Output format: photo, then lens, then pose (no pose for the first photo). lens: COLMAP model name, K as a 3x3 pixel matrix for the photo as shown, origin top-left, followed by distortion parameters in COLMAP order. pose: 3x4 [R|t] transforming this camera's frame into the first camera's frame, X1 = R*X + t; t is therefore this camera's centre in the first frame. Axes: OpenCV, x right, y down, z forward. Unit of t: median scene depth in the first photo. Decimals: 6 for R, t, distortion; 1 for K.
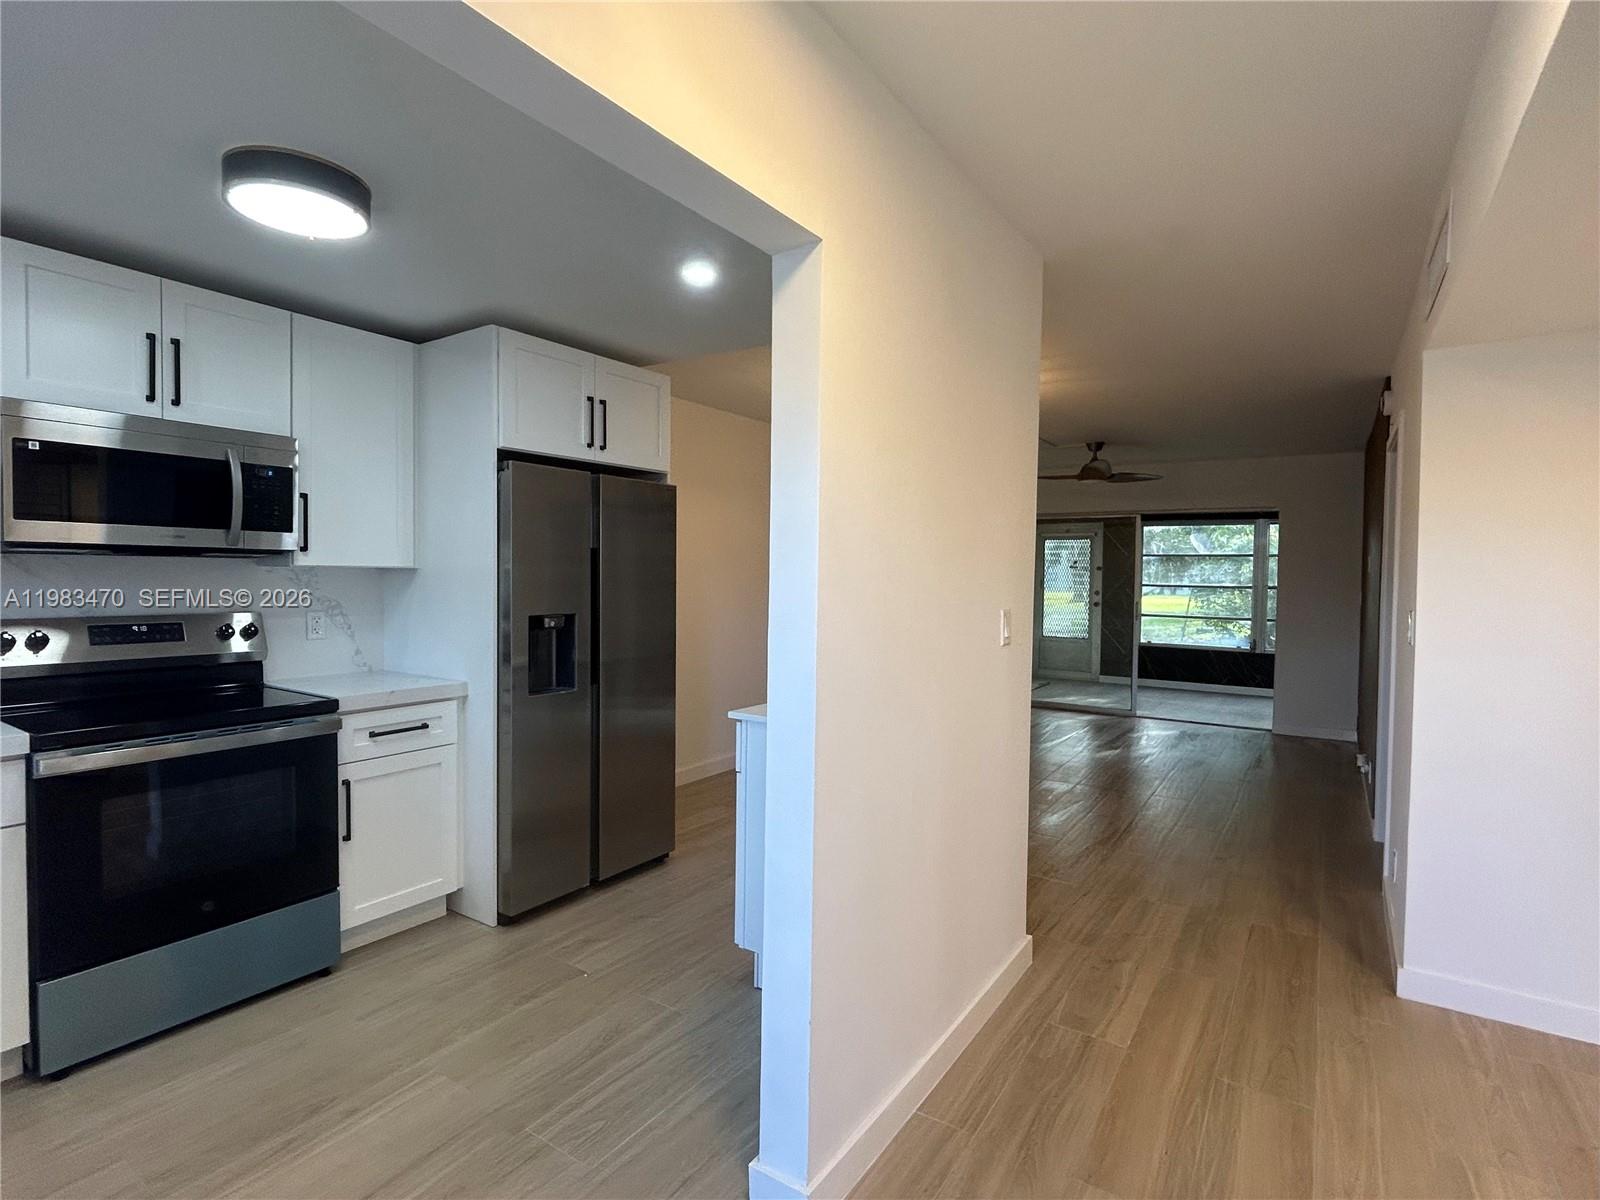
lens RADIAL K [[792.0, 0, 799.1], [0, 792.0, 595.2], [0, 0, 1]] dist [-0.007737, 0.002374]
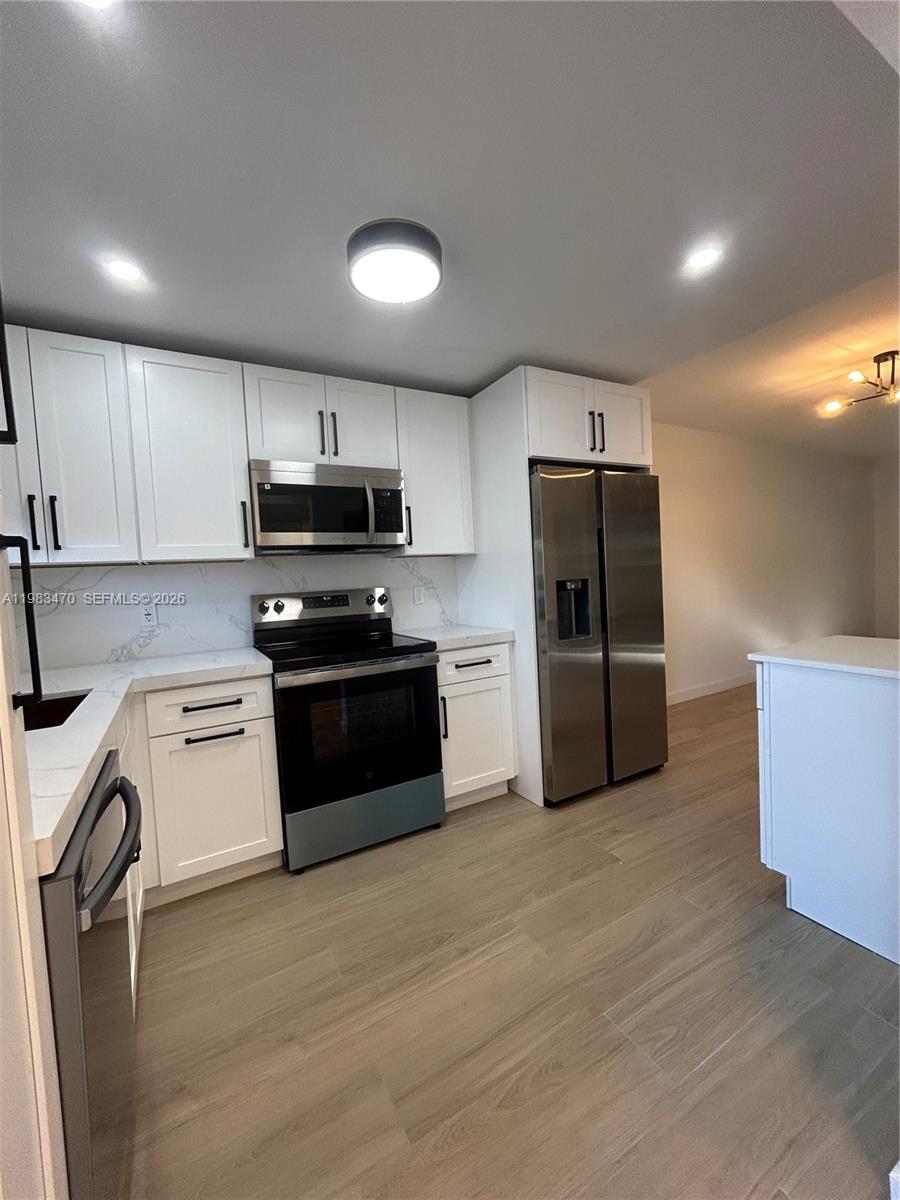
lens RADIAL K [[487.4, 0, 454.7], [0, 487.4, 599.2], [0, 0, 1]] dist [-0.002199, -0.000215]
pose [[0.893074, -0.035782, -0.448484, -0.126540], [0.050307, 0.998523, 0.020511, 0.031659], [0.447088, -0.040880, 0.893556, 0.186546]]
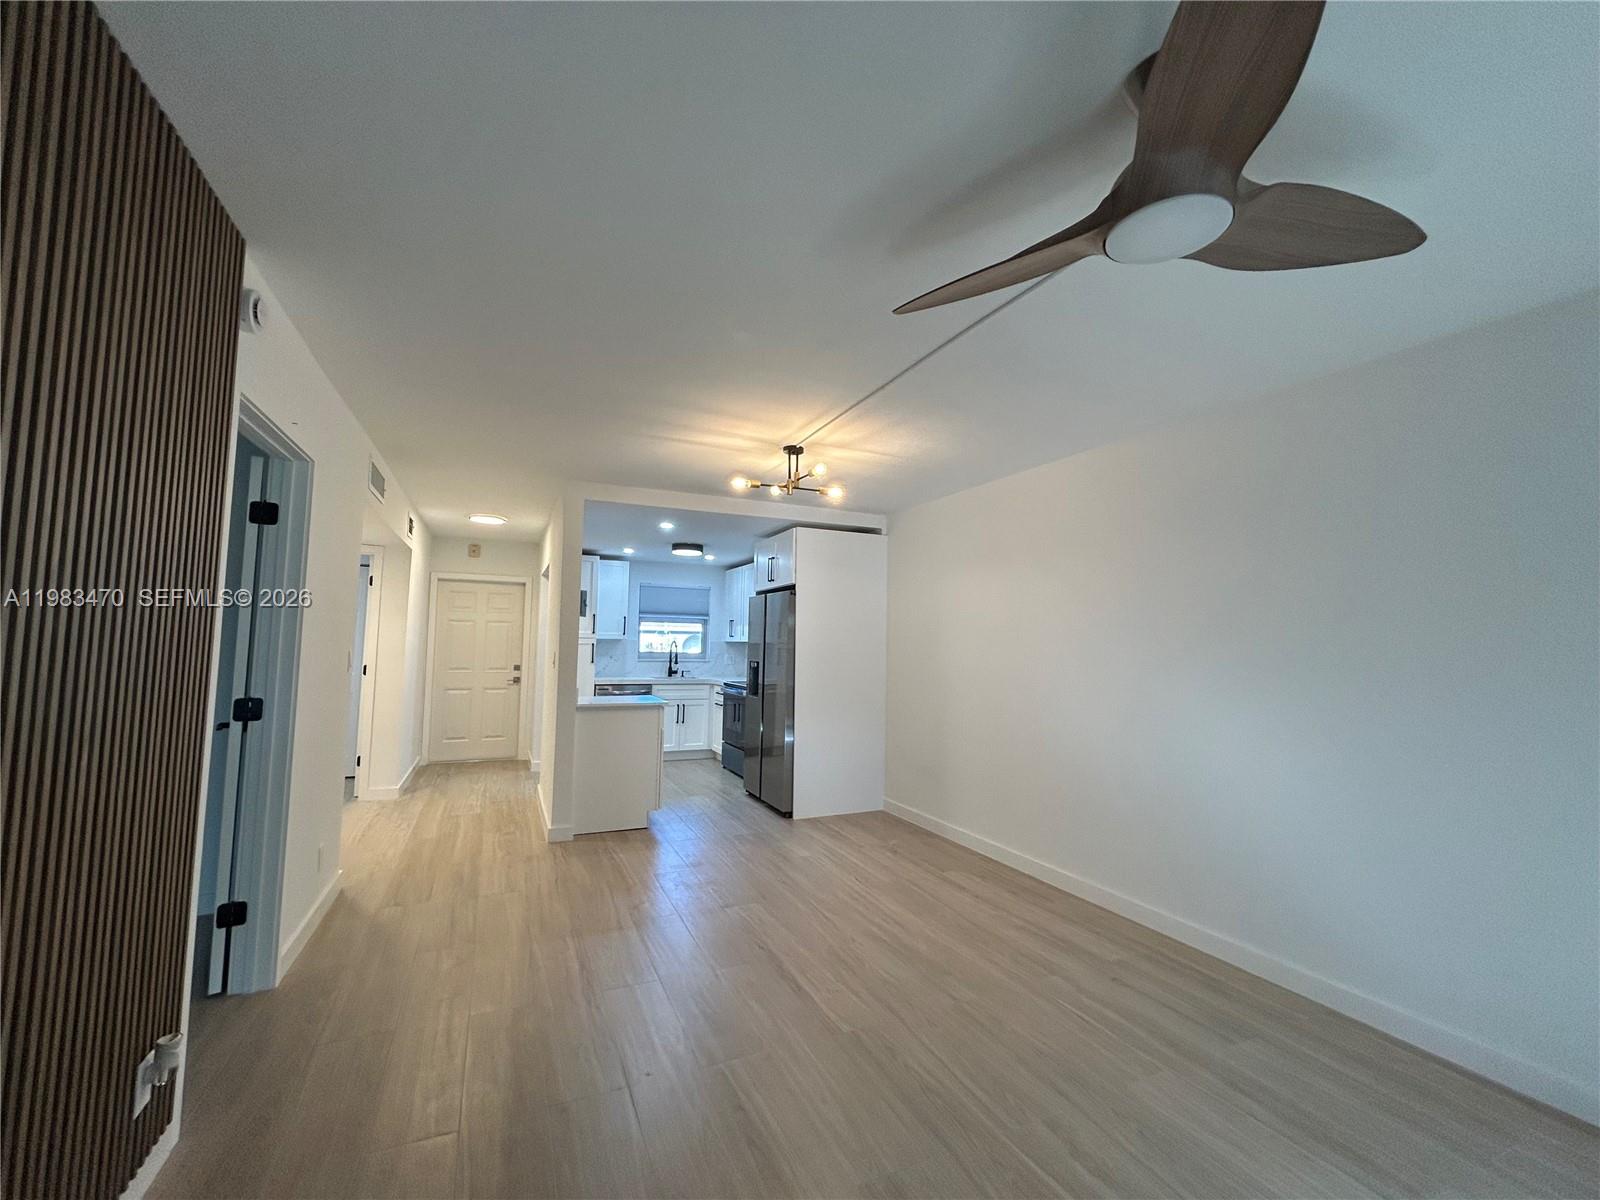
lens RADIAL K [[656.3, 0, 798.3], [0, 656.3, 593.1], [0, 0, 1]] dist [0.010295, -0.000369]
pose [[-0.524049, -0.086757, -0.847258, 1.248030], [-0.042392, 0.996222, -0.075790, -0.033001], [0.850633, -0.003801, -0.525747, 2.139500]]
